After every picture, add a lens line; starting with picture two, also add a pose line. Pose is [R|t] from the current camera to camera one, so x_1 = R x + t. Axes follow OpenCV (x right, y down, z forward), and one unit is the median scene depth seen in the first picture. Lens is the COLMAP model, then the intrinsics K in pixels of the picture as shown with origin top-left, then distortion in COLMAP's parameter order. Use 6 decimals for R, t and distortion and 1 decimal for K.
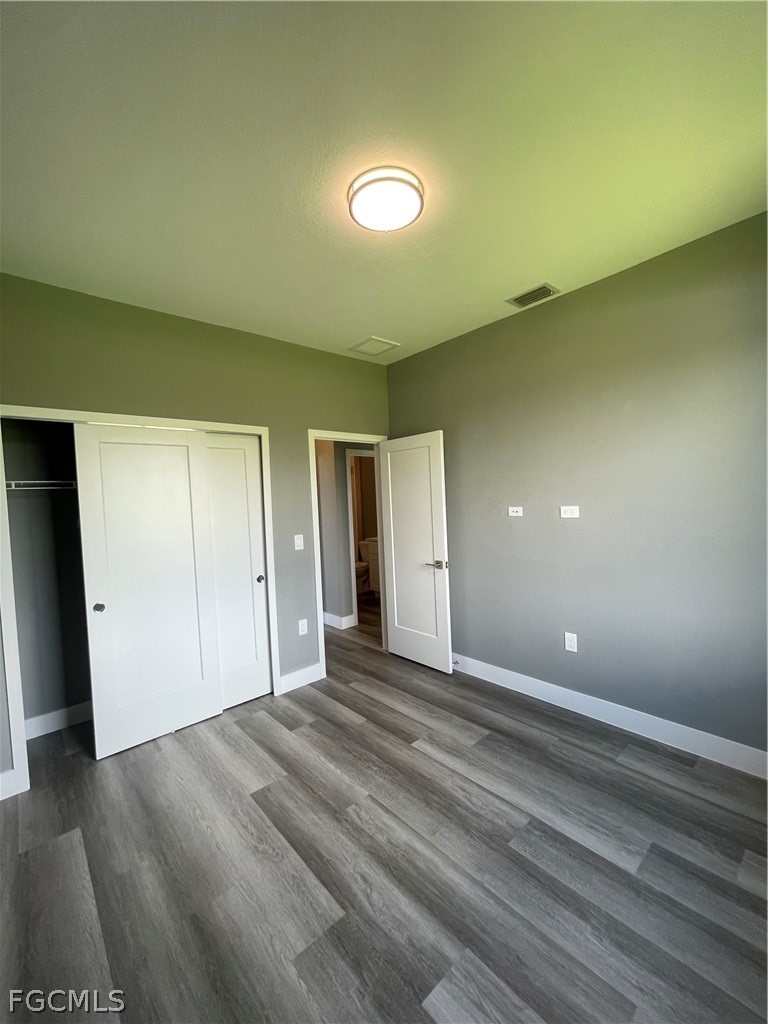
lens RADIAL K [[412.2, 0, 381.8], [0, 412.2, 511.0], [0, 0, 1]] dist [-0.006728, 0.002482]
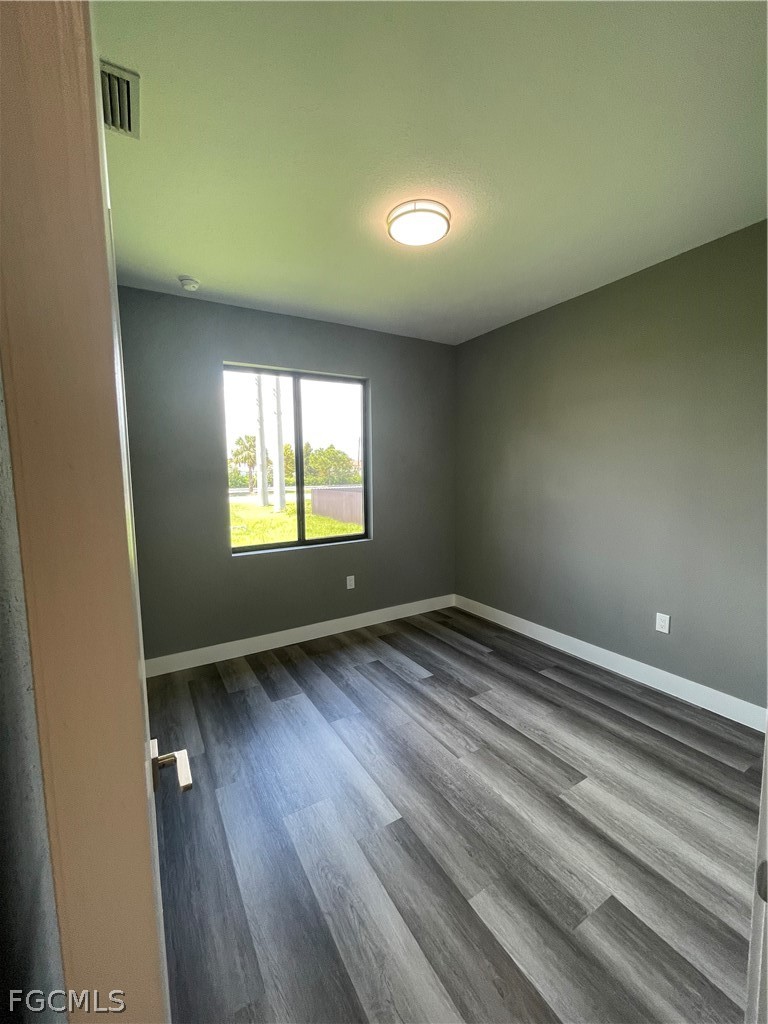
lens RADIAL K [[412.2, 0, 381.8], [0, 412.2, 511.0], [0, 0, 1]] dist [-0.006728, 0.002482]
pose [[-0.980670, 0.042525, 0.190990, -0.068089], [0.064916, 0.991523, 0.112549, -0.052557], [-0.184584, 0.122772, -0.975118, 2.019807]]
